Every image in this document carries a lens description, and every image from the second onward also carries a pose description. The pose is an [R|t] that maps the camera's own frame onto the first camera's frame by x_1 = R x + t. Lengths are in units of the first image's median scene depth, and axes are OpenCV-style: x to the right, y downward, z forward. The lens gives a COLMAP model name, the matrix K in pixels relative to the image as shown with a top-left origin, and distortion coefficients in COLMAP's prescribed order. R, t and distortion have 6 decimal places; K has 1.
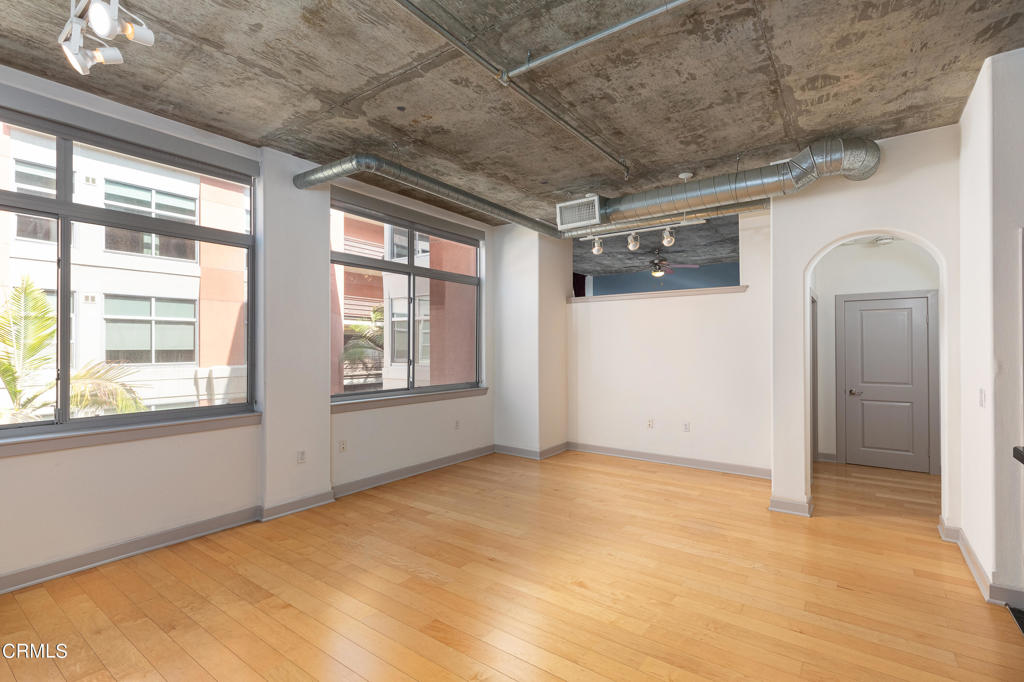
lens RADIAL K [[465.2, 0, 502.4], [0, 465.2, 346.4], [0, 0, 1]] dist [-0.000660, 0.000214]
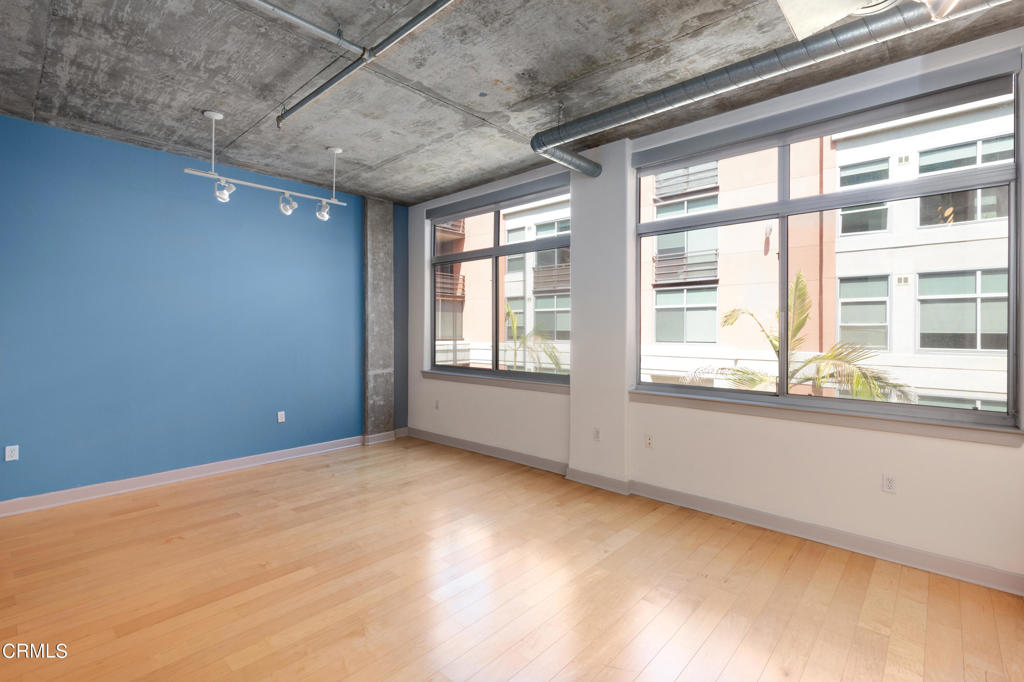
lens RADIAL K [[465.2, 0, 500.1], [0, 465.2, 329.3], [0, 0, 1]] dist [-0.000660, 0.000214]
pose [[-0.097848, 0.002180, -0.995199, 0.568953], [-0.002818, 0.999993, 0.002468, 0.001081], [0.995197, 0.003046, -0.097841, 0.813132]]
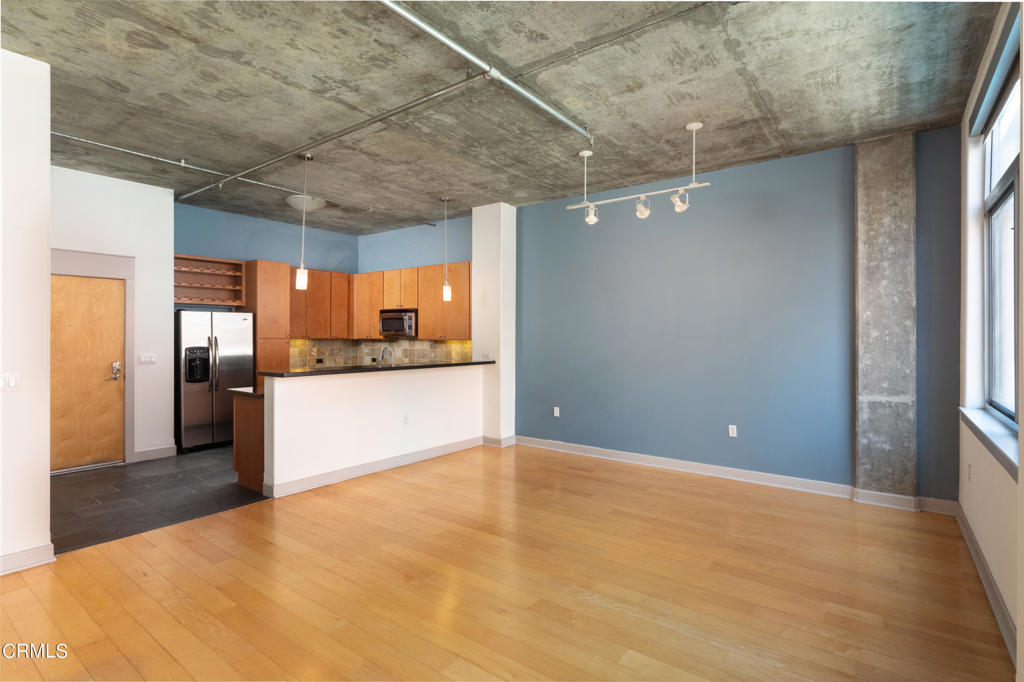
lens RADIAL K [[495.5, 0, 521.5], [0, 495.5, 337.7], [0, 0, 1]] dist [-0.005203, -0.002339]
pose [[-0.999638, -0.001555, -0.026869, -0.021707], [-0.001730, 0.999977, 0.006485, 0.006928], [0.026858, 0.006529, -0.999618, 1.254625]]
